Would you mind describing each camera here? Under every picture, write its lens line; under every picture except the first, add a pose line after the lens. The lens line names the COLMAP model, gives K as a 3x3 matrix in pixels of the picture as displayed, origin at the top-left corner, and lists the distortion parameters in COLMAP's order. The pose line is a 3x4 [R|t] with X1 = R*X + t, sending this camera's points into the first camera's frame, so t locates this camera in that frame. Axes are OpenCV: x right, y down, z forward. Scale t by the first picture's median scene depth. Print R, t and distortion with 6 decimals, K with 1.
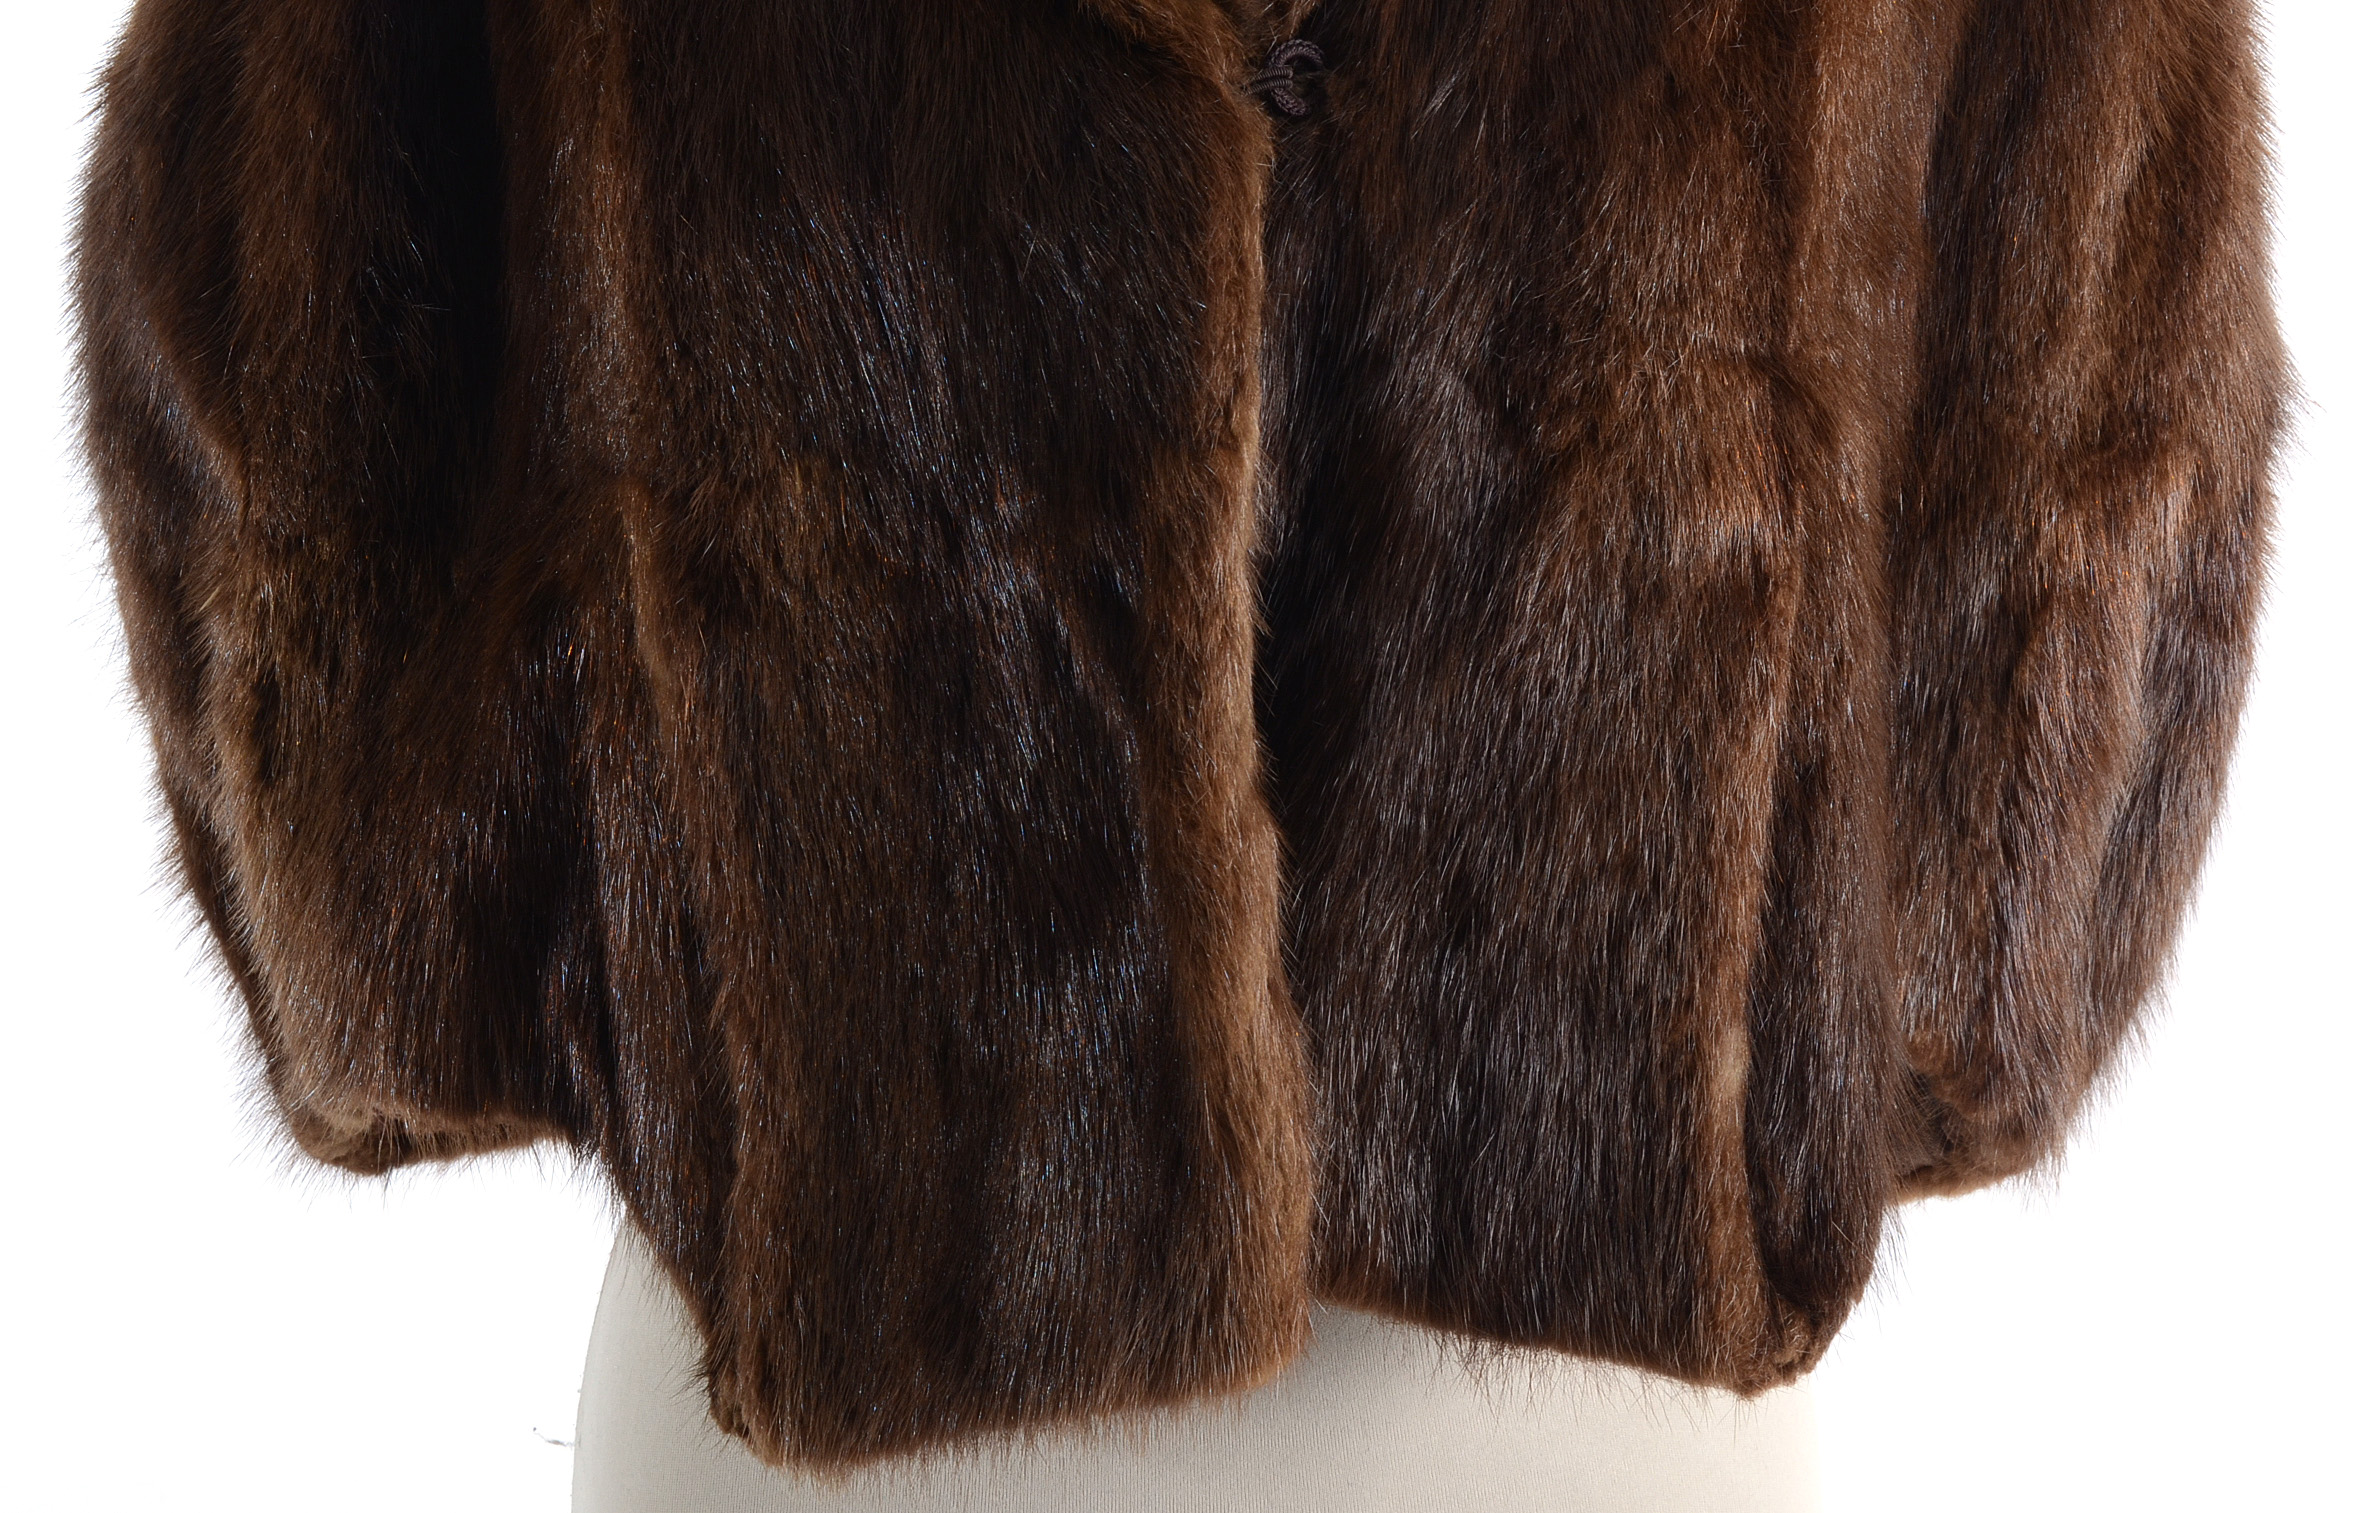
lens RADIAL K [[4761.3, 0, 1170.5], [0, 4761.3, 759.7], [0, 0, 1]] dist [0.067280, 0.000000]
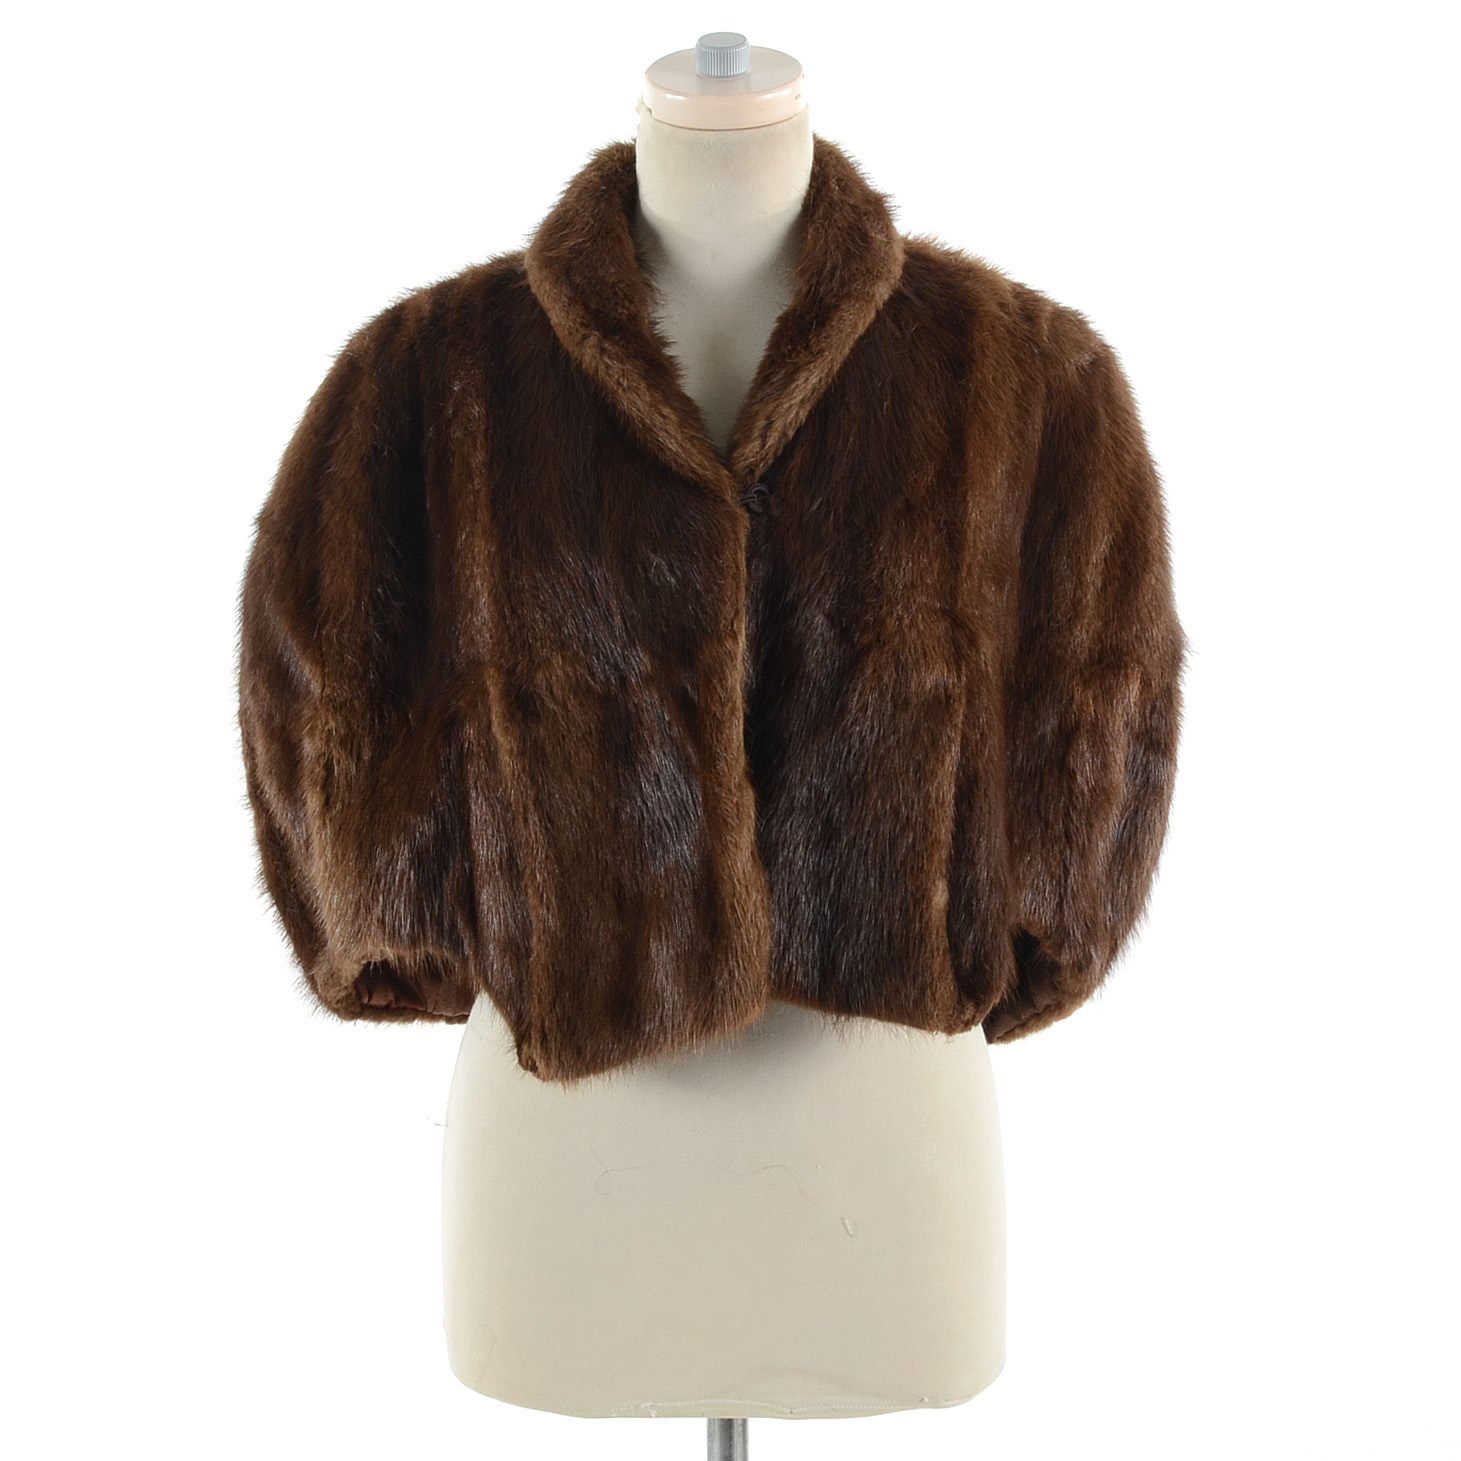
lens RADIAL K [[4478.3, 0, 738.2], [0, 4478.3, 729.6], [0, 0, 1]] dist [0.127781, 0.000000]
pose [[0.999886, -0.007607, 0.013070, -0.015589], [0.009695, 0.985750, -0.167936, 0.362891], [-0.011606, 0.168043, 0.985711, -1.273454]]
